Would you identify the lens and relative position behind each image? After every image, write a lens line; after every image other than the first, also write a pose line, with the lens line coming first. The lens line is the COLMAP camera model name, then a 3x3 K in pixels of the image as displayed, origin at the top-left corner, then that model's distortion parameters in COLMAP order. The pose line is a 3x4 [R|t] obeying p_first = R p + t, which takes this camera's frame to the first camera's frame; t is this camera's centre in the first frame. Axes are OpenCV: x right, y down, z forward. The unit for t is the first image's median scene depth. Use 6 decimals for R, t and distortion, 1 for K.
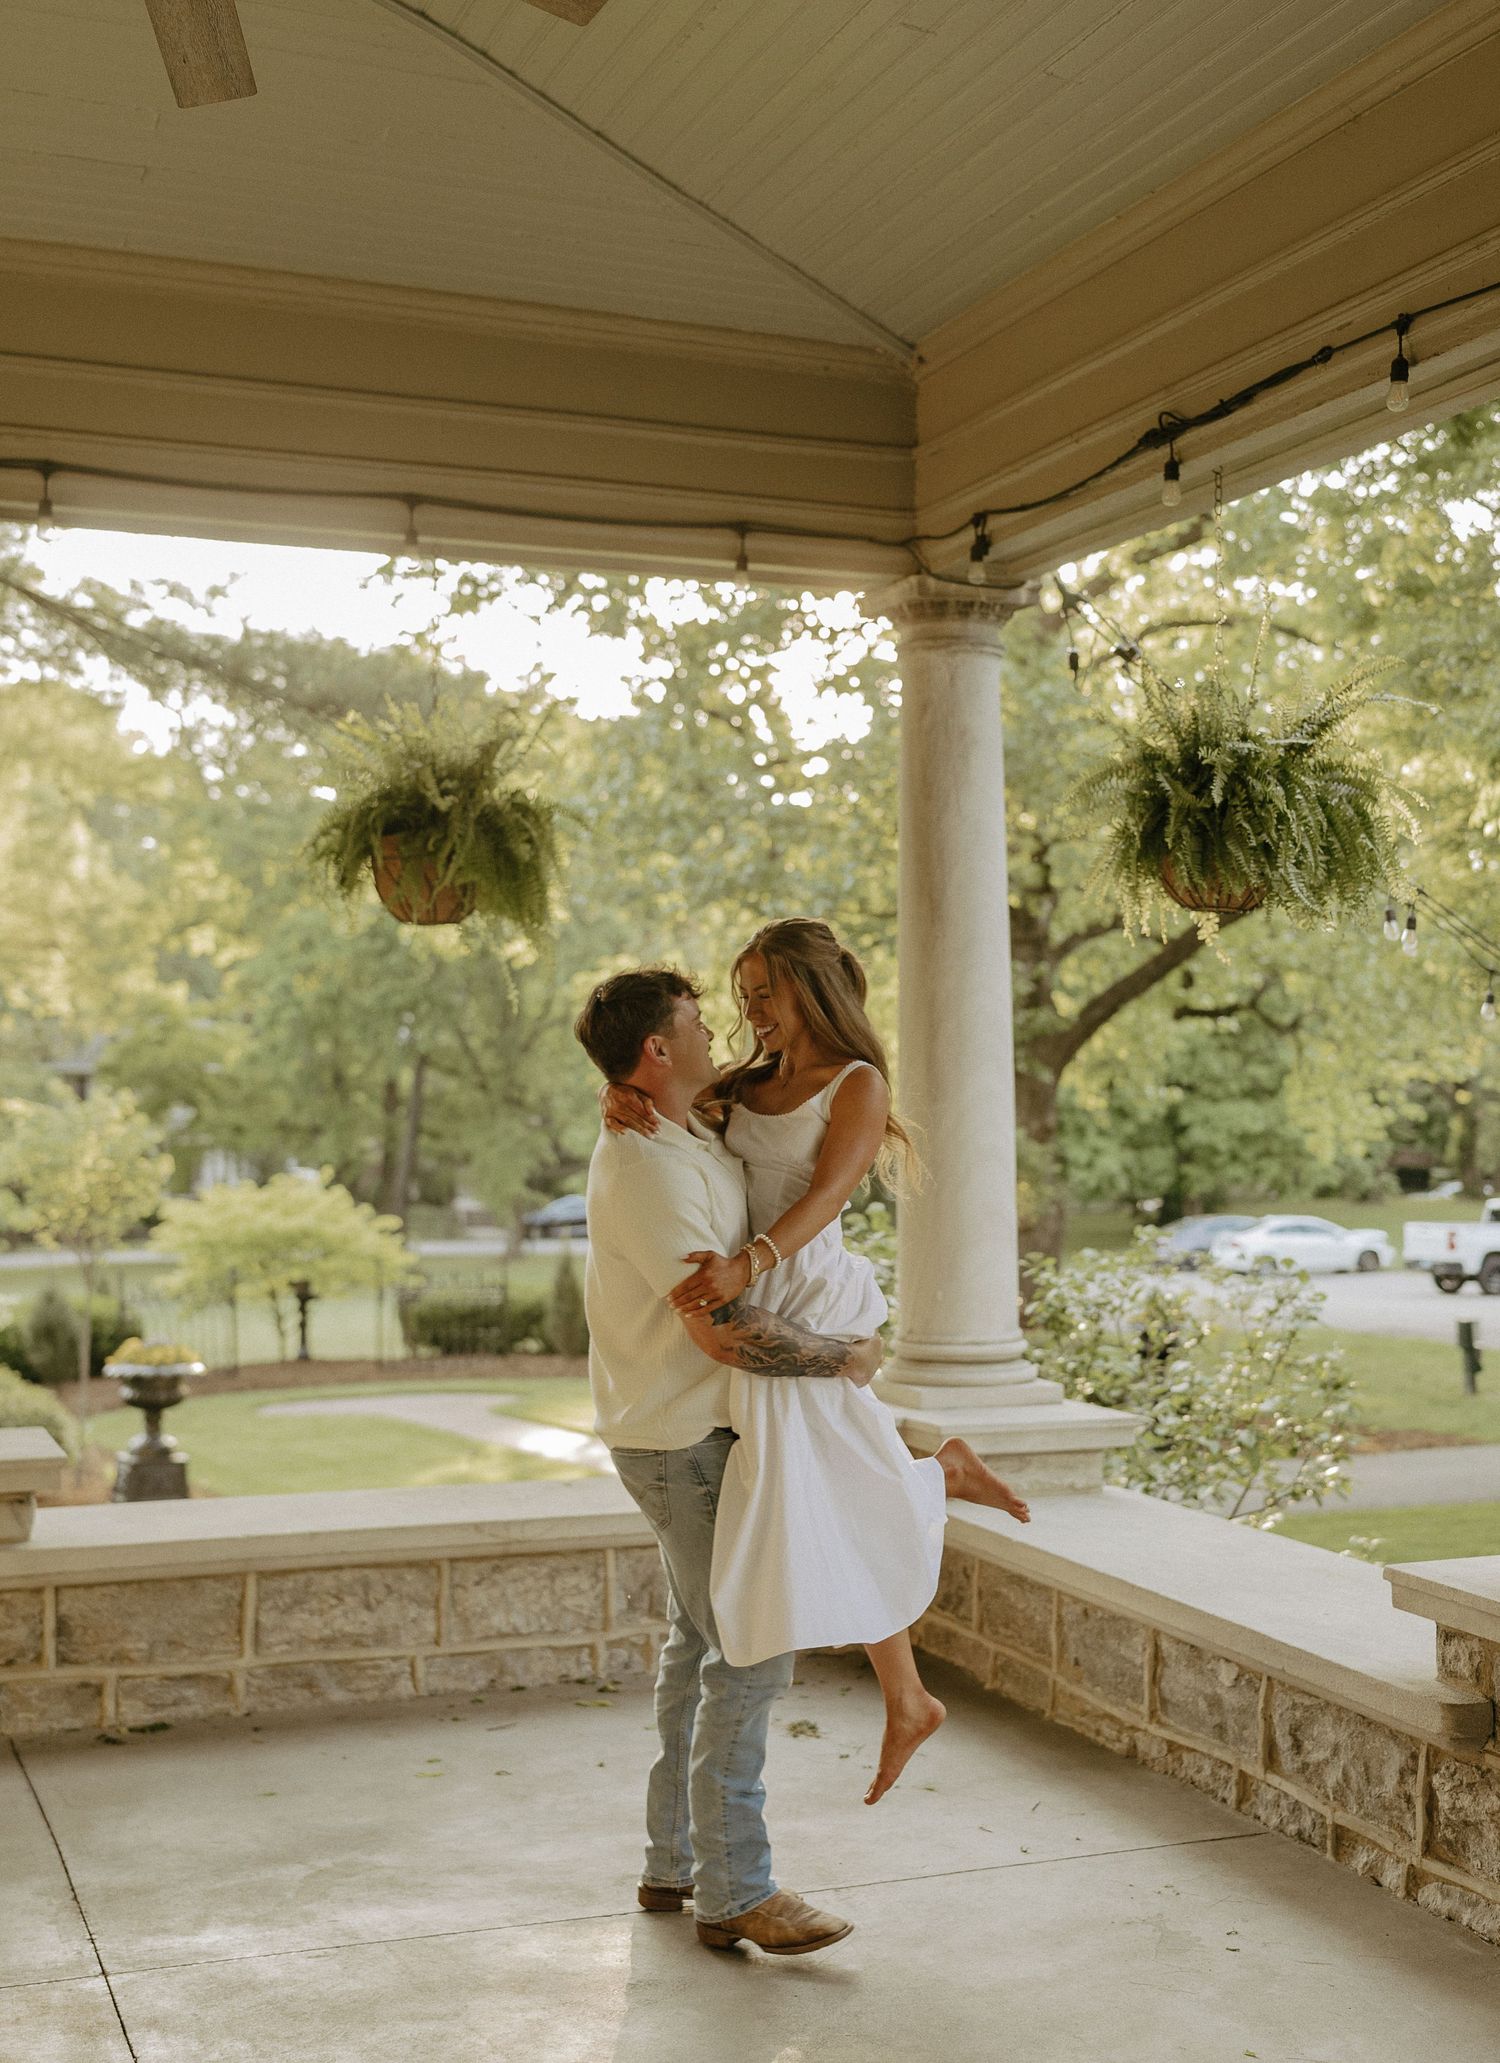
lens RADIAL K [[2574.3, 0, 852.1], [0, 2574.3, 1025.5], [0, 0, 1]] dist [-0.012067, -0.010212]
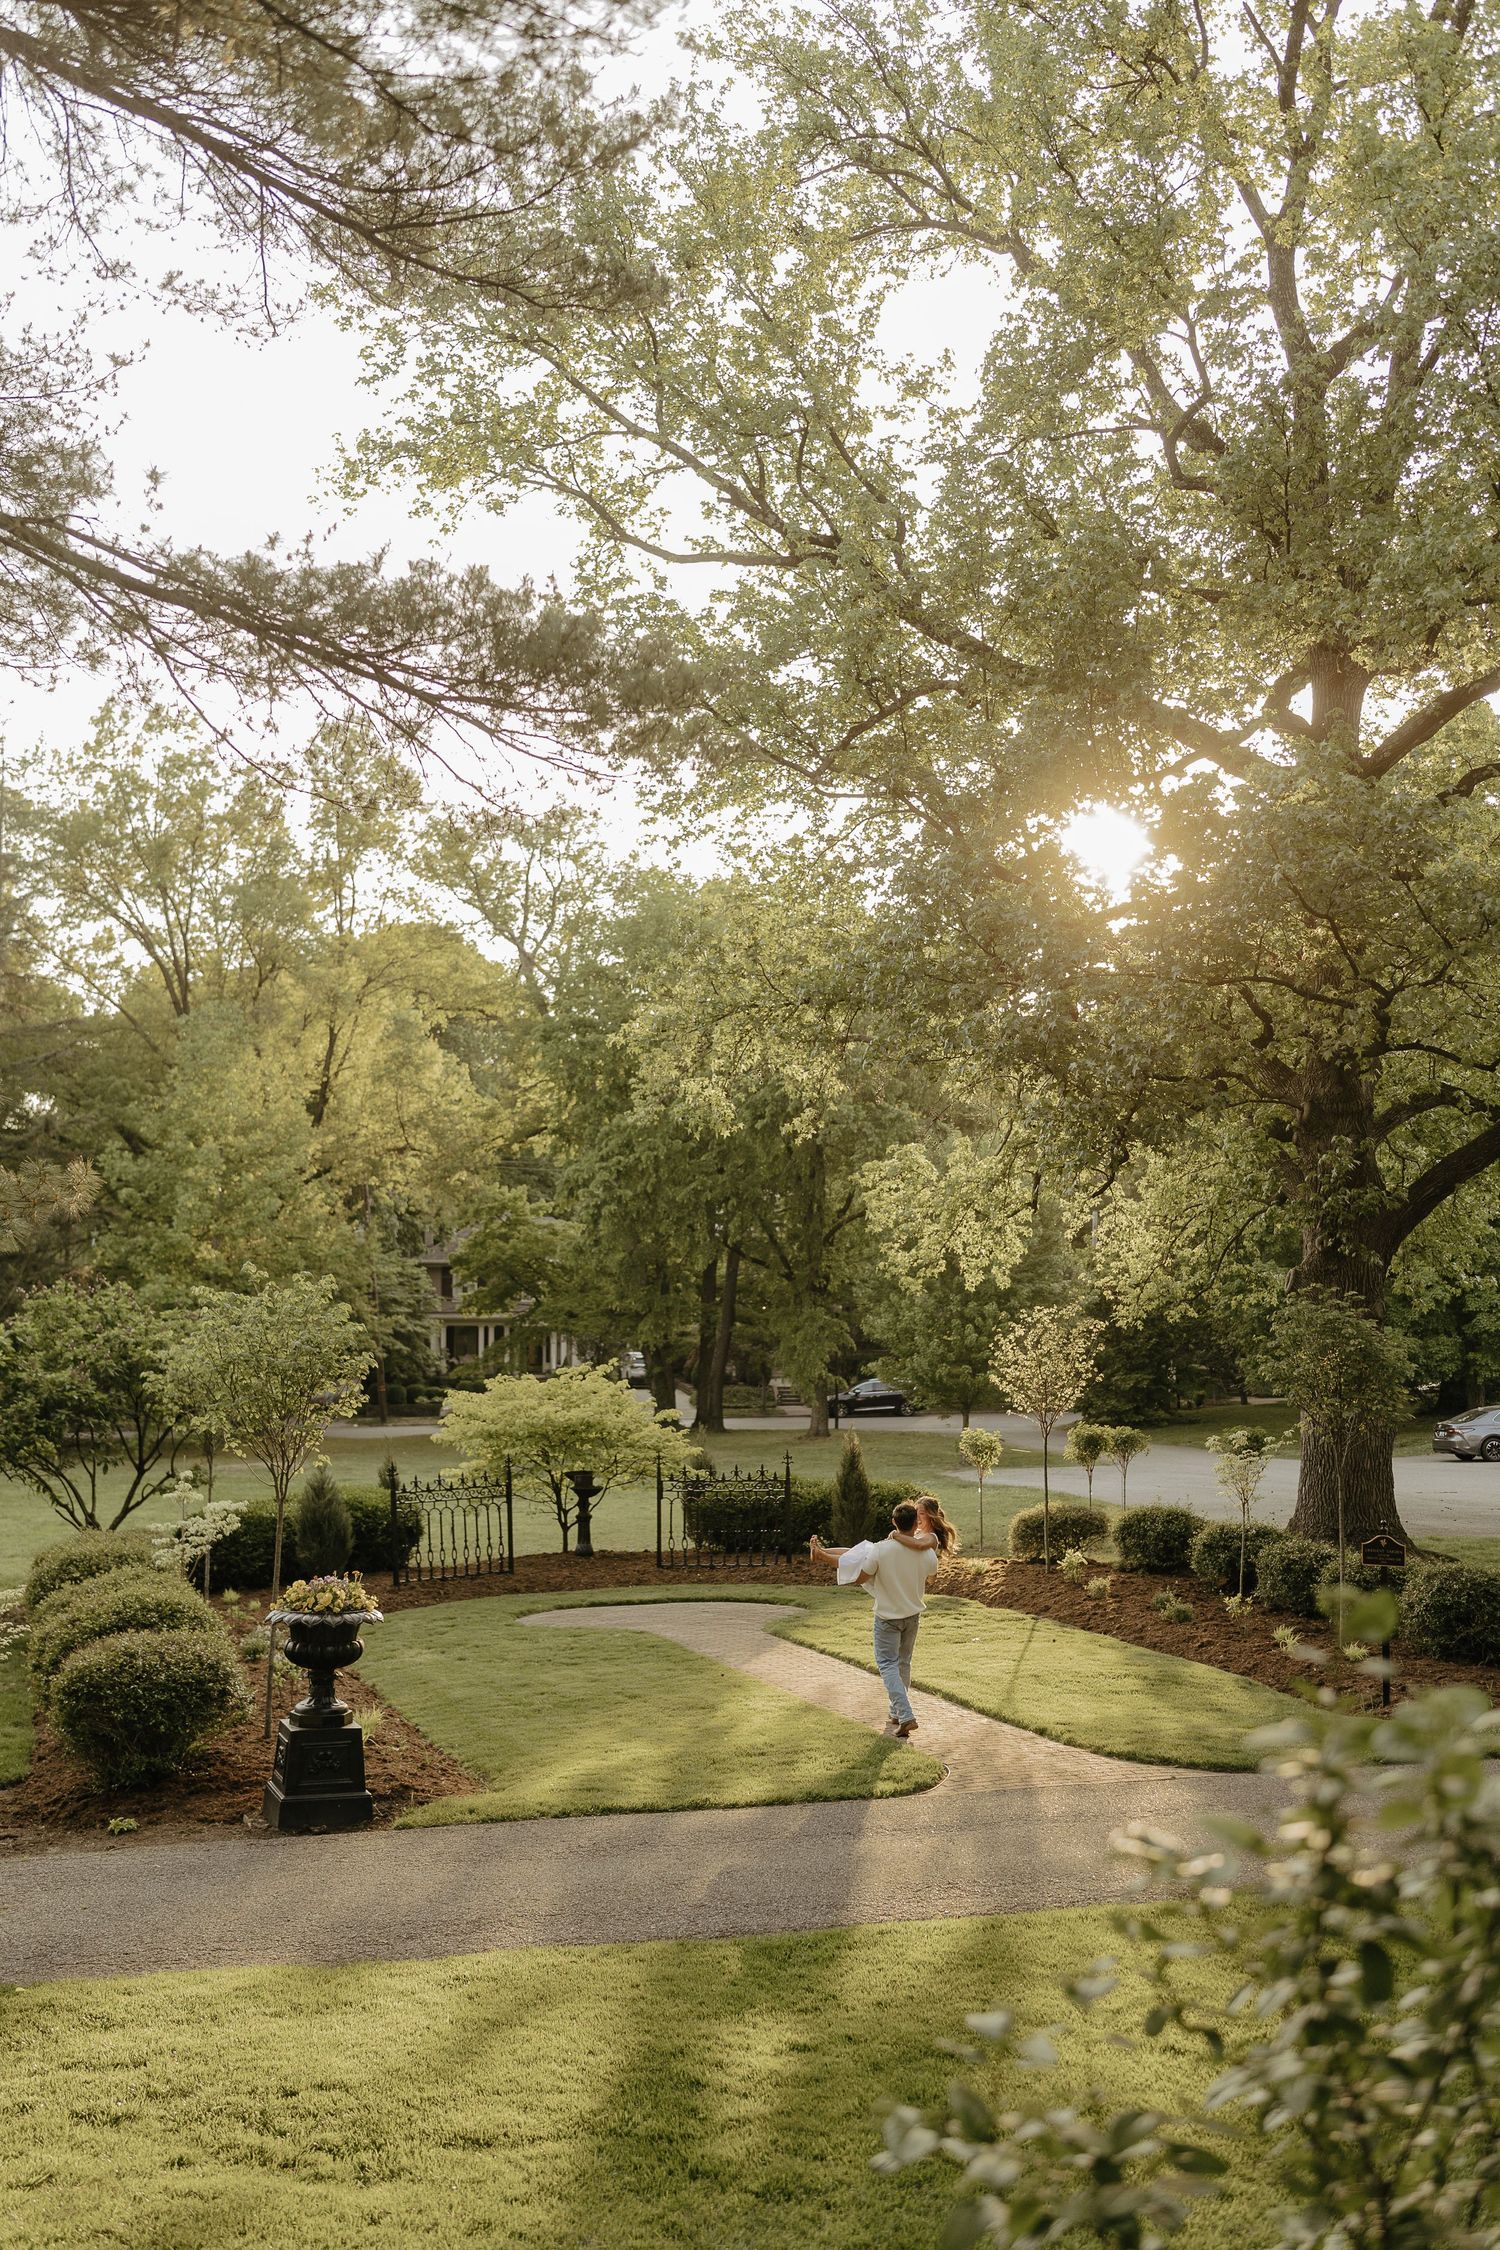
lens RADIAL K [[2192.4, 0, 750.0], [0, 2192.4, 1125.0], [0, 0, 1]] dist [-0.009249, -0.007503]
pose [[0.985887, -0.012630, -0.166937, -0.049423], [0.004961, 0.998916, -0.046278, 0.027000], [0.167340, 0.044797, 0.984881, 0.811366]]
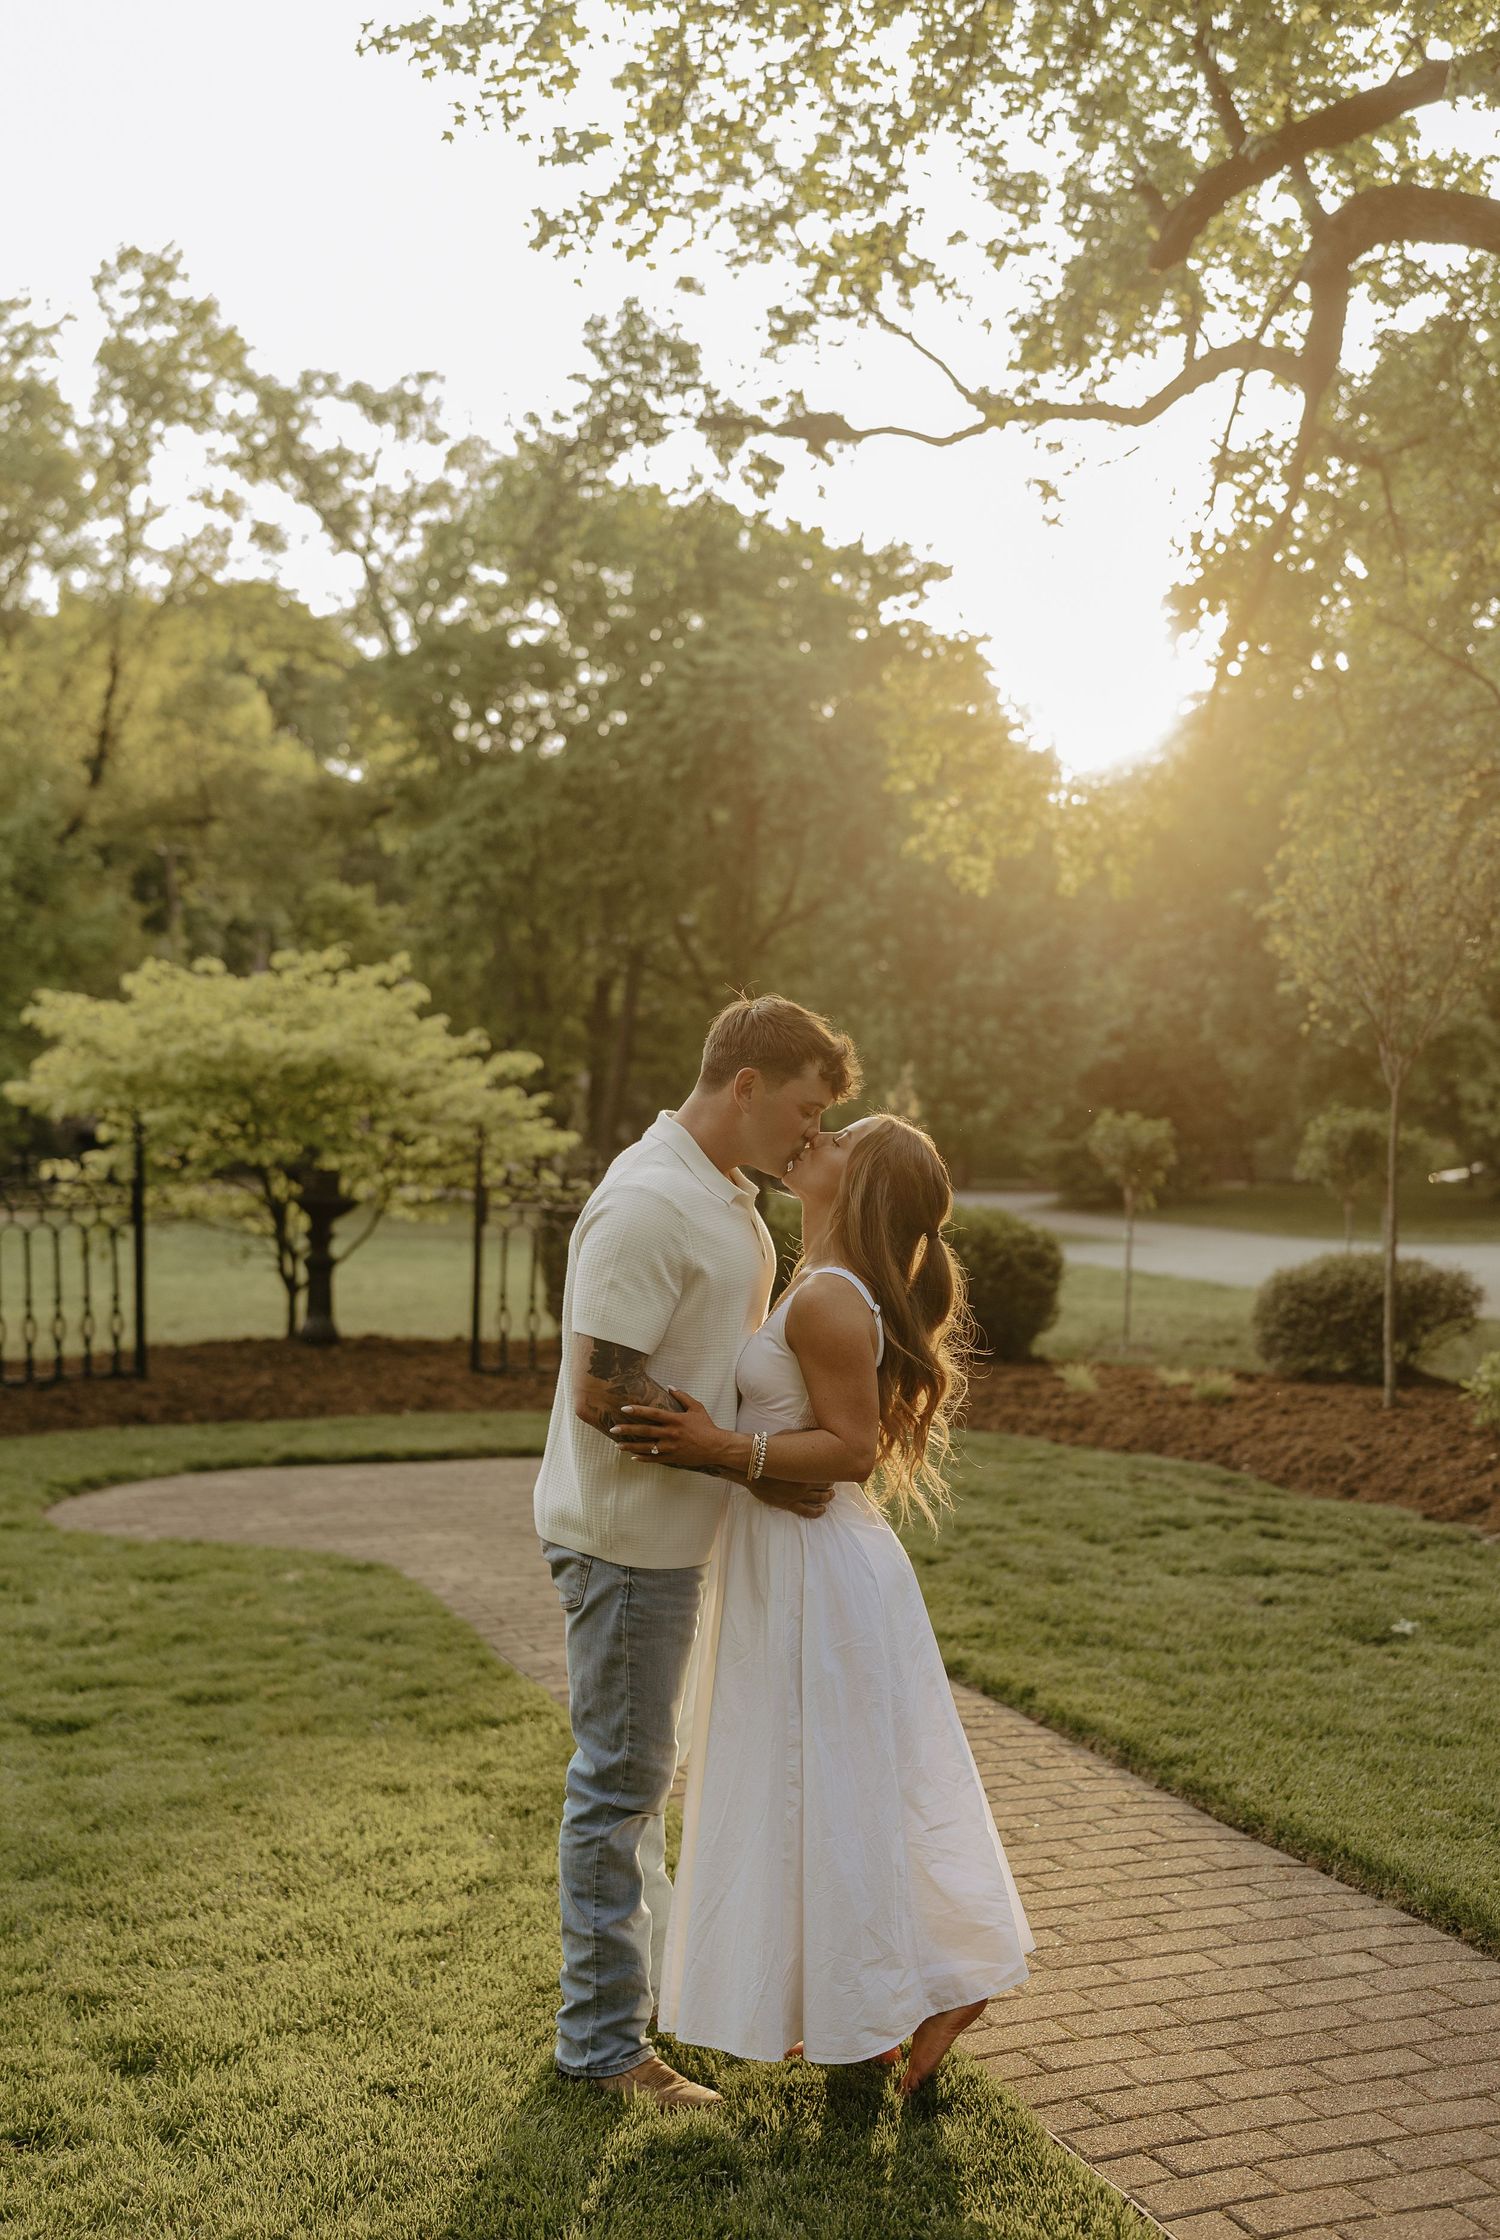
lens RADIAL K [[2241.2, 0, 750.0], [0, 2241.2, 1120.0], [0, 0, 1]] dist [-0.005617, 0.015681]
pose [[0.992279, 0.032636, -0.119657, -0.385811], [-0.027866, 0.998757, 0.041317, 0.305287], [0.120857, -0.037663, 0.991955, 2.625154]]
